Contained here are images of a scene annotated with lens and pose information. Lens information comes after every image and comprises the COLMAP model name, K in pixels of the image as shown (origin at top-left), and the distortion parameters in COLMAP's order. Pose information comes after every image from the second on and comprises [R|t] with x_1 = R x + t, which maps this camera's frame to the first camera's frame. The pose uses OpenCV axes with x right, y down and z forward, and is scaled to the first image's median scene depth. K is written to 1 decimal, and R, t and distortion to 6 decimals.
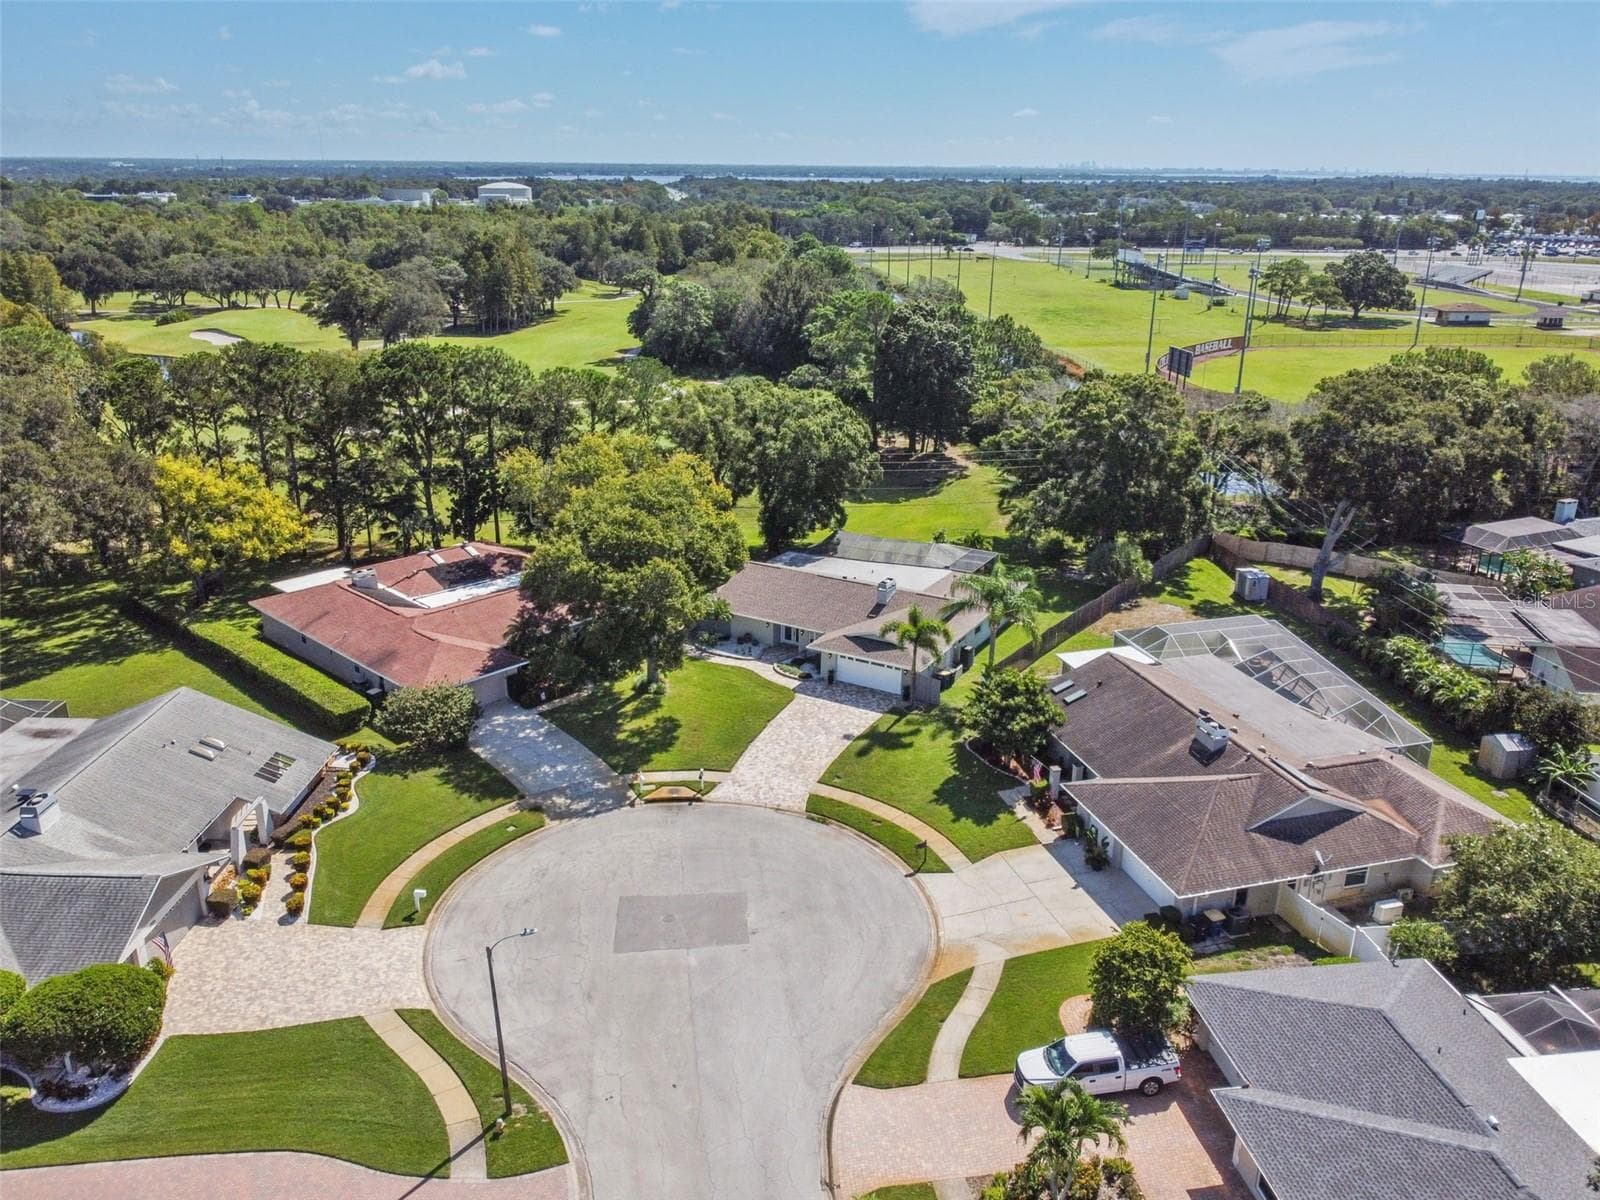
lens RADIAL K [[1234.0, 0, 795.3], [0, 1234.0, 605.9], [0, 0, 1]] dist [0.005250, -0.008012]
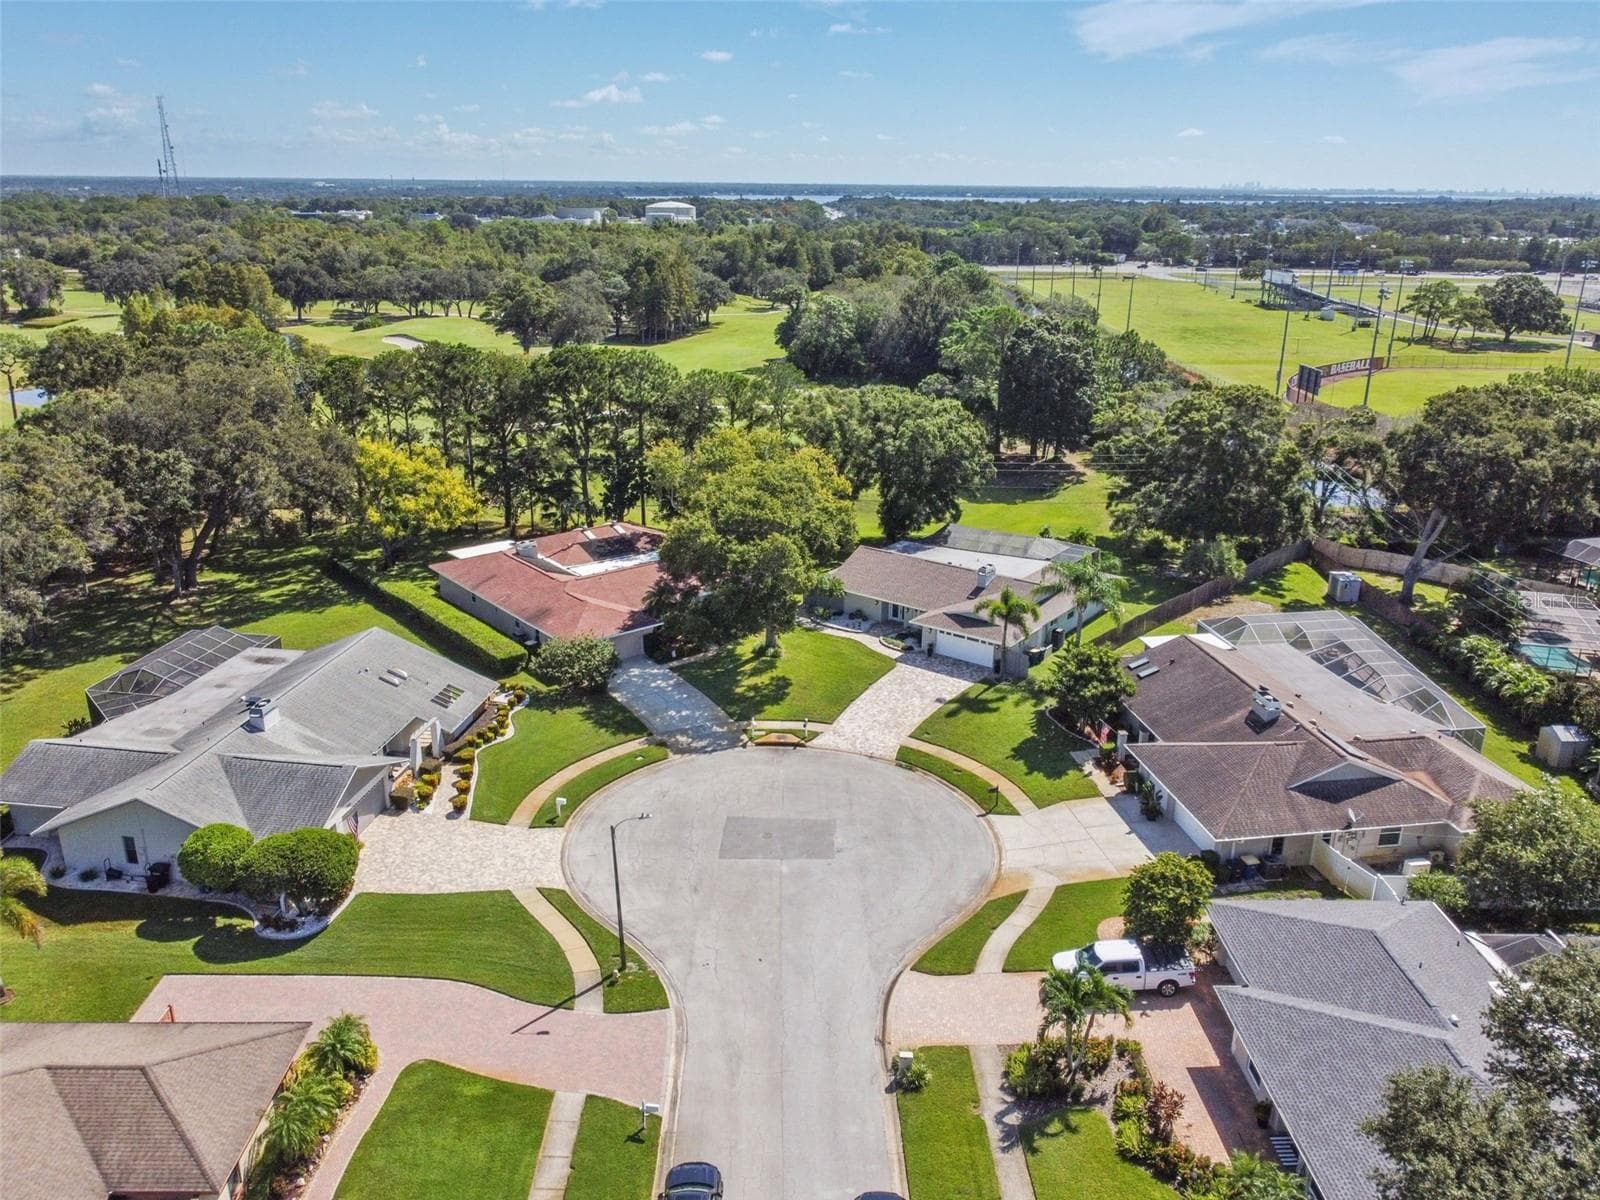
lens RADIAL K [[1211.1, 0, 798.6], [0, 1211.1, 608.6], [0, 0, 1]] dist [0.001889, -0.003361]
pose [[0.992784, 0.040153, -0.112991, 0.032584], [-0.040910, 0.999153, -0.004389, 0.029907], [0.112719, 0.008980, 0.993586, -0.092369]]
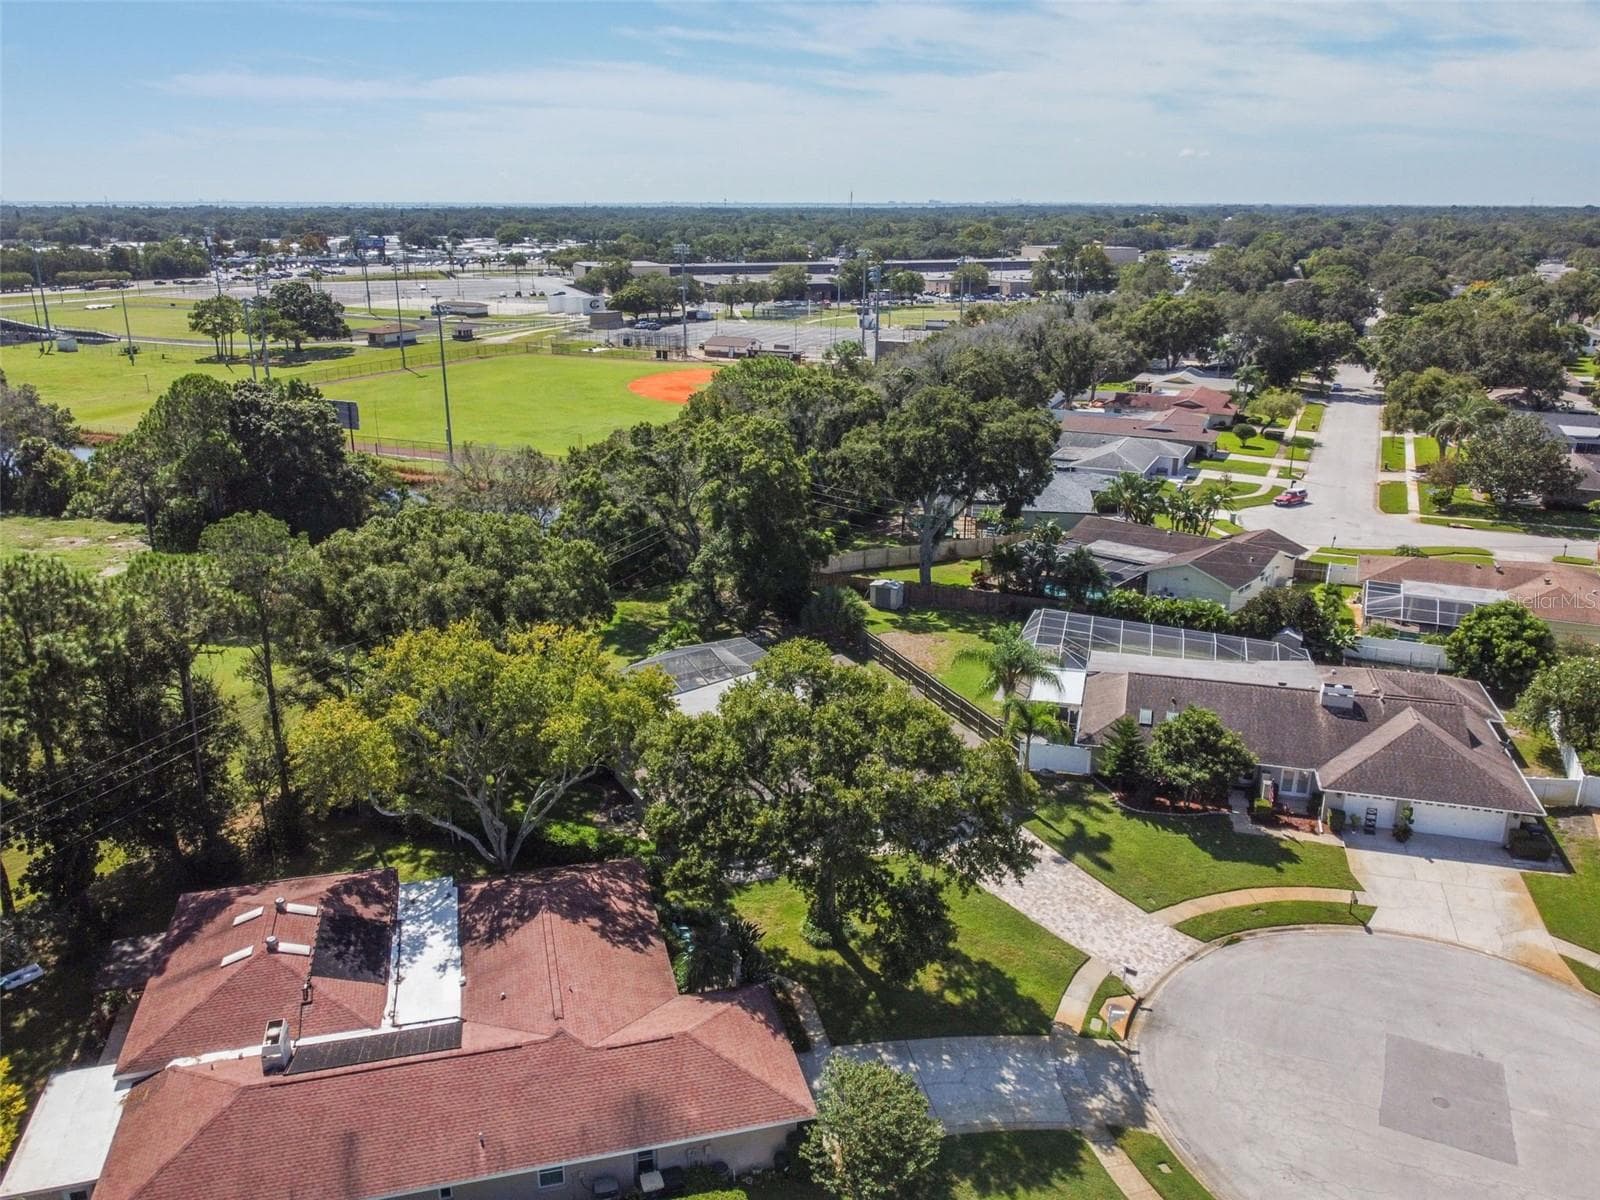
lens RADIAL K [[1234.0, 0, 795.3], [0, 1234.0, 605.9], [0, 0, 1]] dist [0.005250, -0.008012]
pose [[0.530308, -0.273907, 0.802339, -0.628201], [0.289576, 0.947977, 0.132229, -0.206918], [-0.796818, 0.162216, 0.582037, 0.559364]]
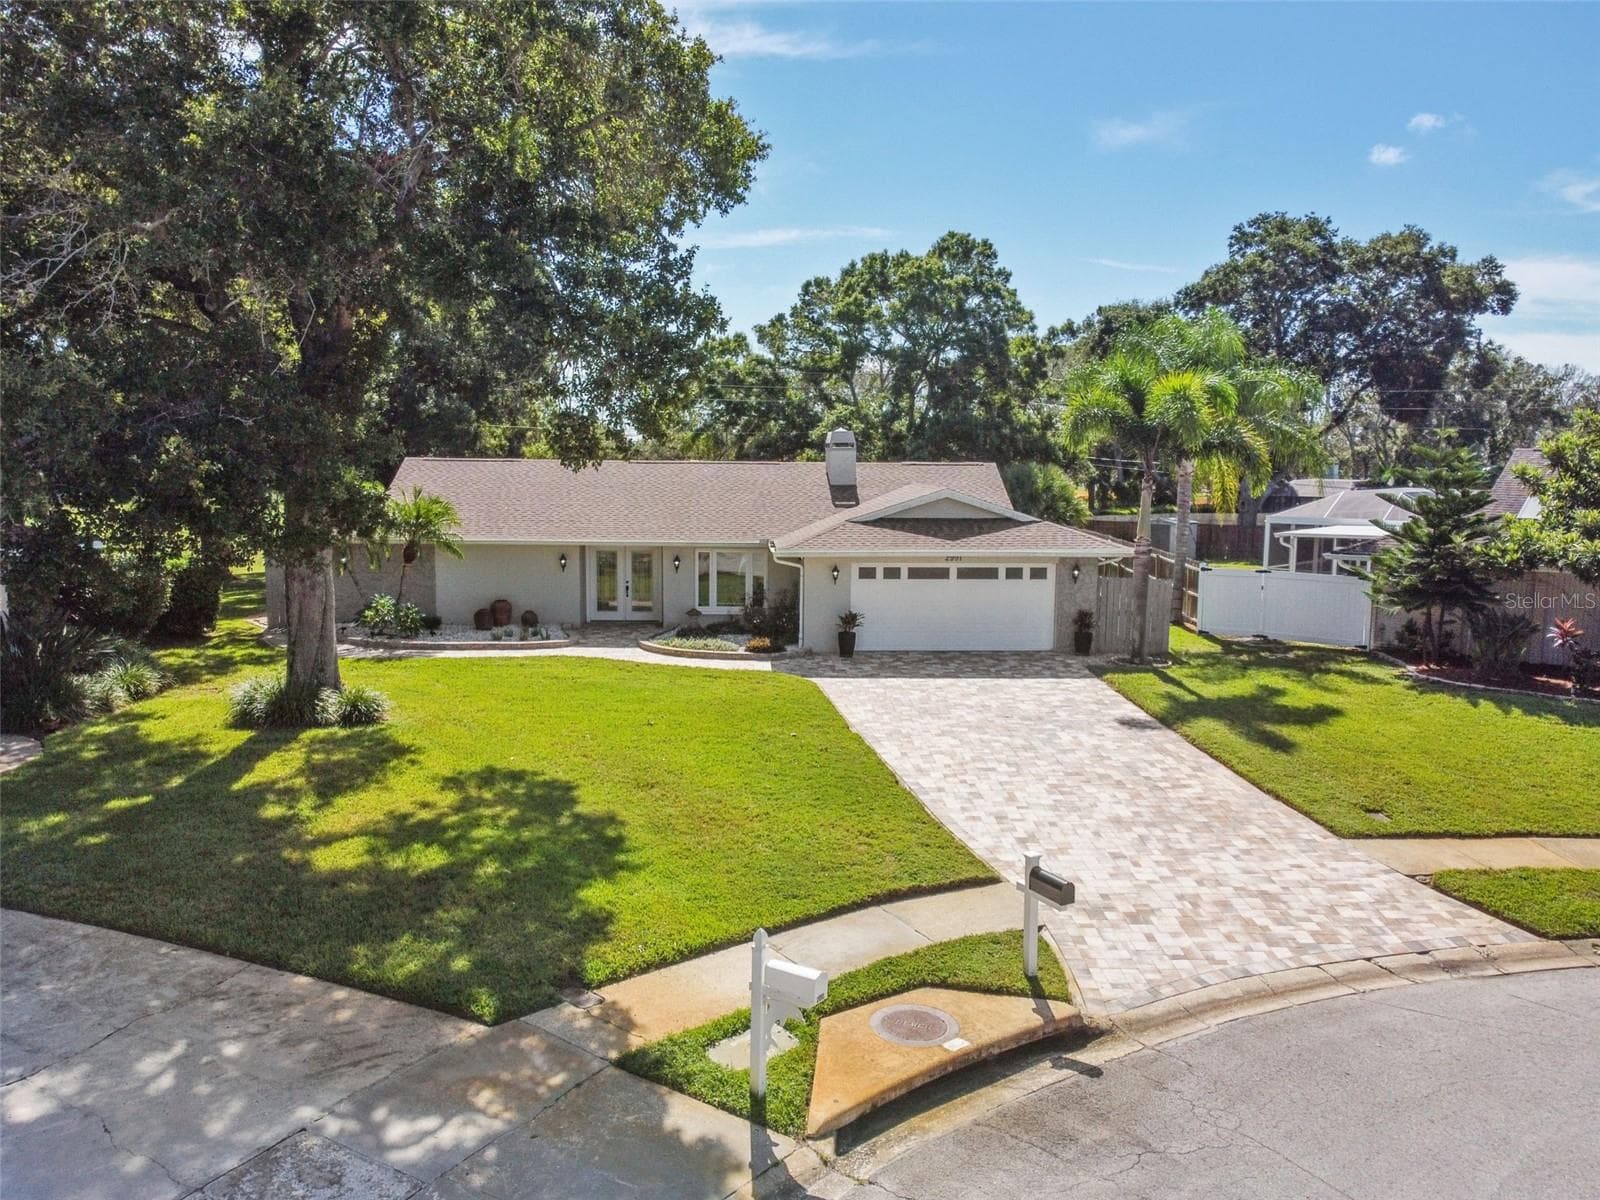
lens RADIAL K [[1211.1, 0, 798.6], [0, 1211.1, 608.6], [0, 0, 1]] dist [0.001889, -0.003361]
pose [[0.839844, -0.070733, 0.538200, -0.160691], [0.182733, 0.970448, -0.157607, 0.099524], [-0.511147, 0.230712, 0.827950, 0.720794]]
